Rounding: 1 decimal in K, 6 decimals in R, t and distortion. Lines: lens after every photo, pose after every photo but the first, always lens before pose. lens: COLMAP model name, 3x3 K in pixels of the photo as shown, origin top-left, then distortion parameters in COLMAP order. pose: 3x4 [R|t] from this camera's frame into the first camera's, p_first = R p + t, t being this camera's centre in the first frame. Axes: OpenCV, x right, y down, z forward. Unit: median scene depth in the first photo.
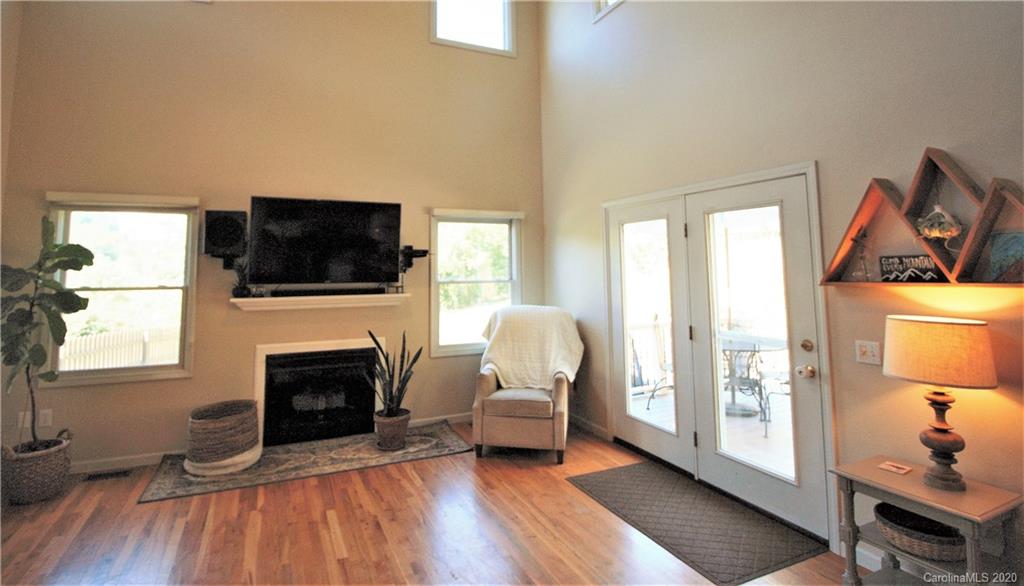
lens RADIAL K [[505.6, 0, 484.6], [0, 505.6, 216.9], [0, 0, 1]] dist [-0.011470, -0.000946]
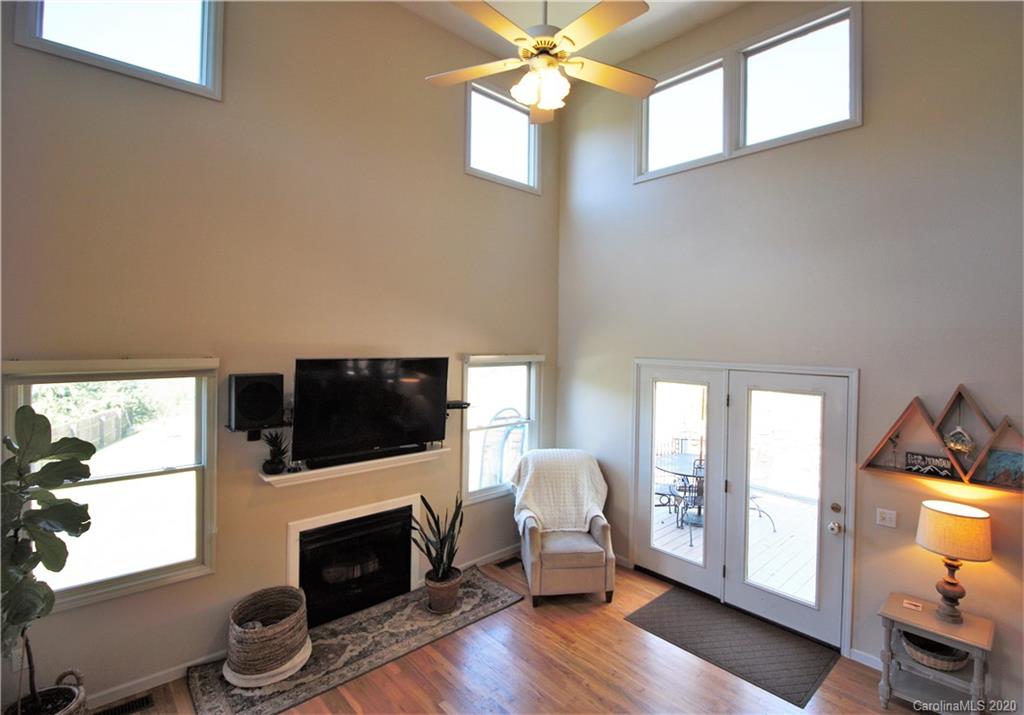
lens RADIAL K [[502.8, 0, 547.0], [0, 502.8, 342.6], [0, 0, 1]] dist [-0.014594, -0.004094]
pose [[0.932252, 0.020885, 0.361206, -0.391515], [-0.060798, 0.993179, 0.099491, -0.185585], [-0.356664, -0.114711, 0.927163, 0.082844]]
